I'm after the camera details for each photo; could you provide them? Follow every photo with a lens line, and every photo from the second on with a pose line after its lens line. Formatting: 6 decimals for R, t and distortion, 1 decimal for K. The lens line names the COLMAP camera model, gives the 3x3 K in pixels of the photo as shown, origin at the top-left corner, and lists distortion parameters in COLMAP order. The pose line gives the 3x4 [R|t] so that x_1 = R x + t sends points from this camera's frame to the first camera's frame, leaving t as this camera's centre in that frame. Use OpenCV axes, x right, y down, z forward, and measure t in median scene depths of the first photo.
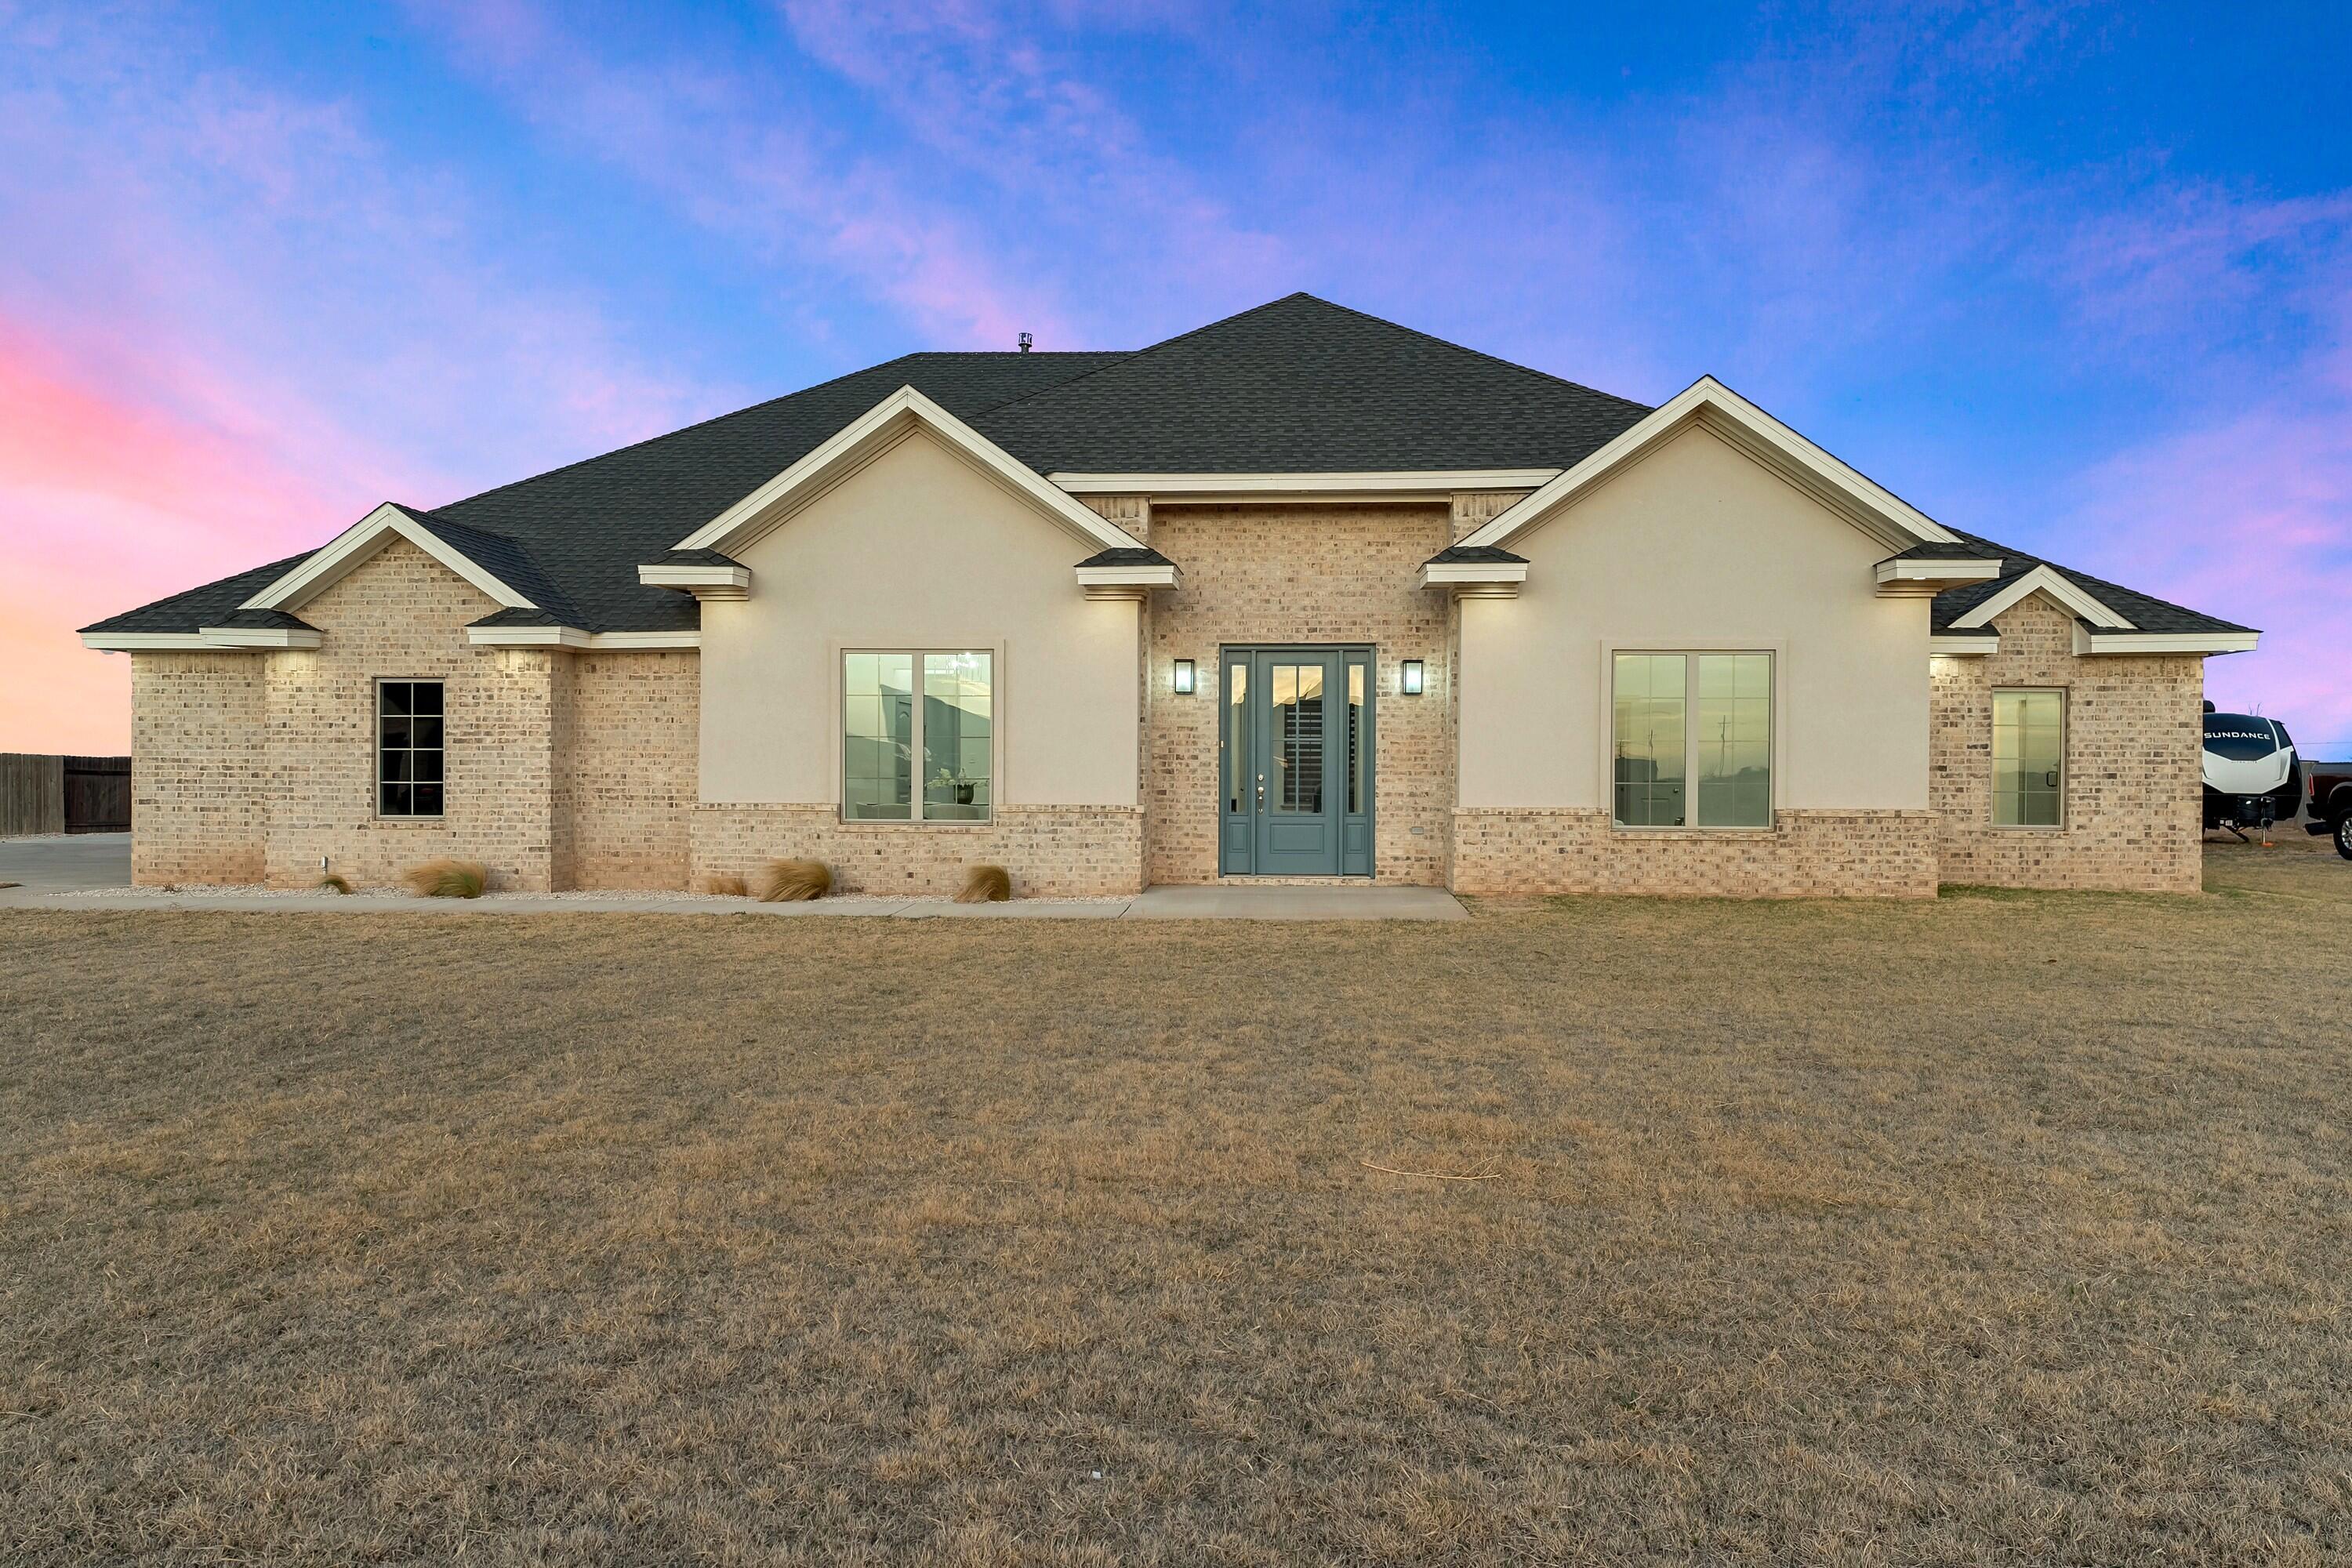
lens RADIAL K [[1633.2, 0, 1176.0], [0, 1633.2, 784.0], [0, 0, 1]] dist [0.000334, 0.000330]
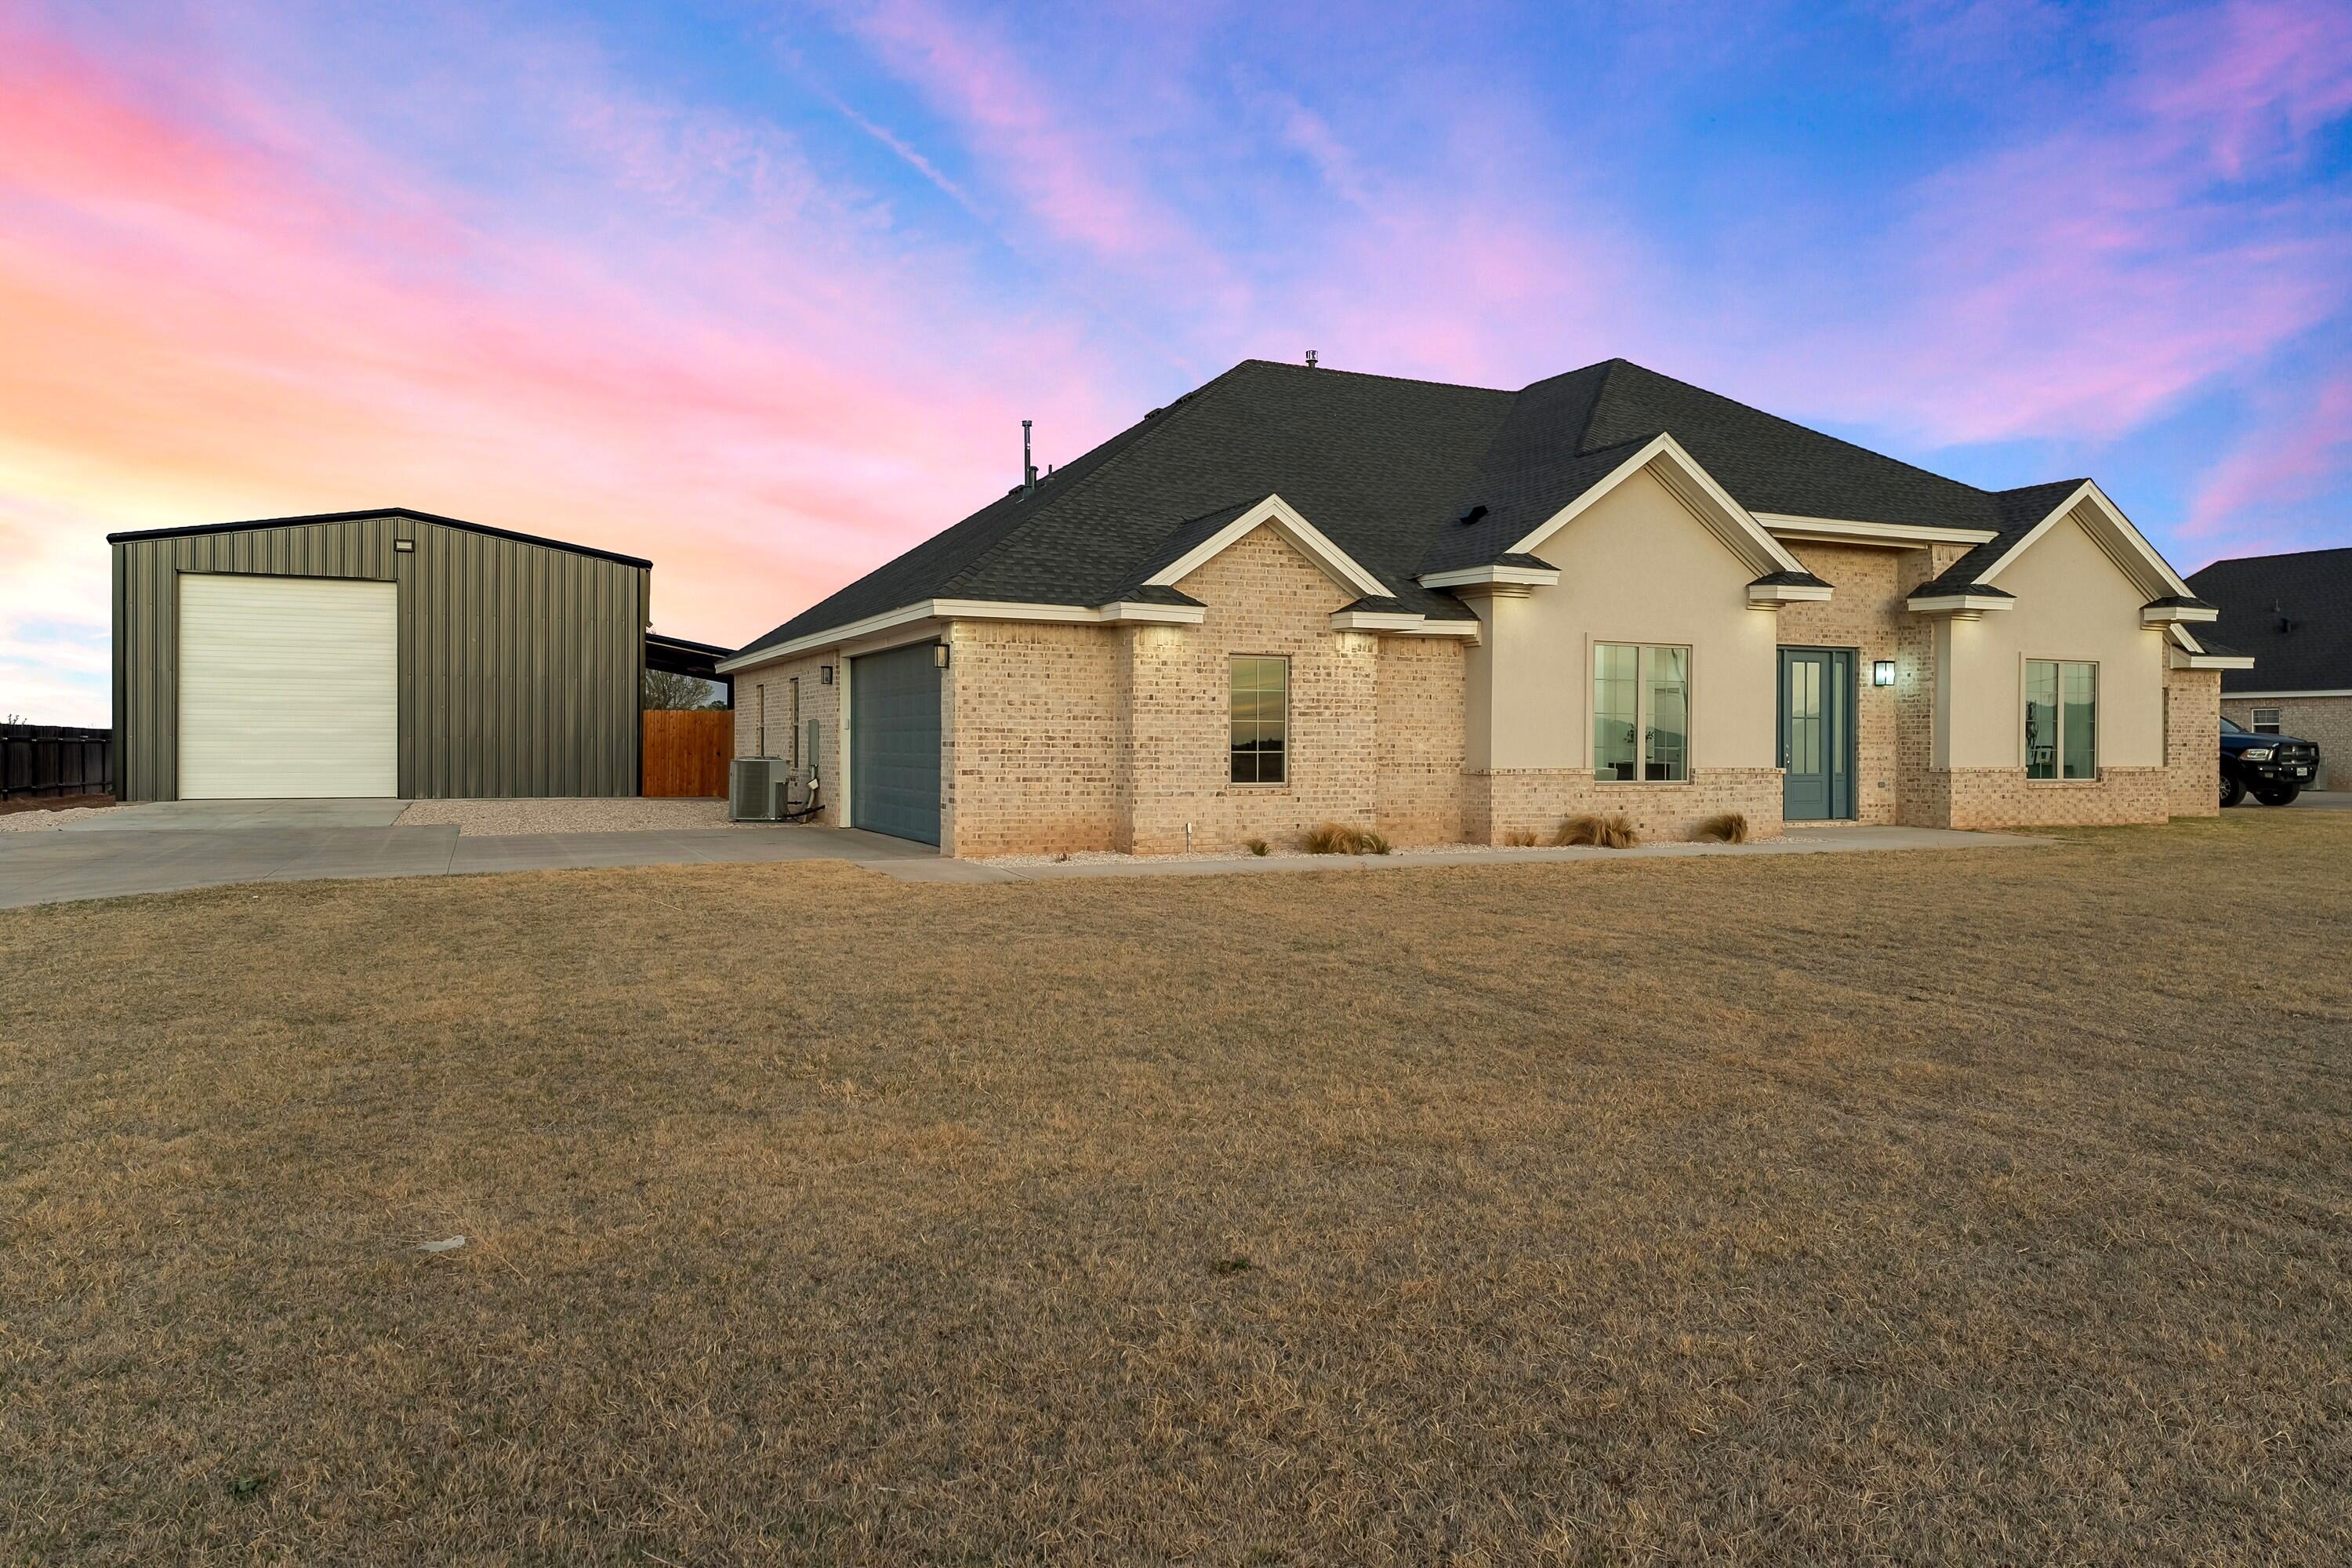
lens RADIAL K [[1633.2, 0, 1176.0], [0, 1633.2, 784.0], [0, 0, 1]] dist [0.000334, 0.000330]
pose [[0.875234, -0.012352, 0.483543, -1.039390], [0.002696, 0.999783, 0.020660, -0.002294], [-0.483693, -0.016779, 0.875077, 0.083391]]
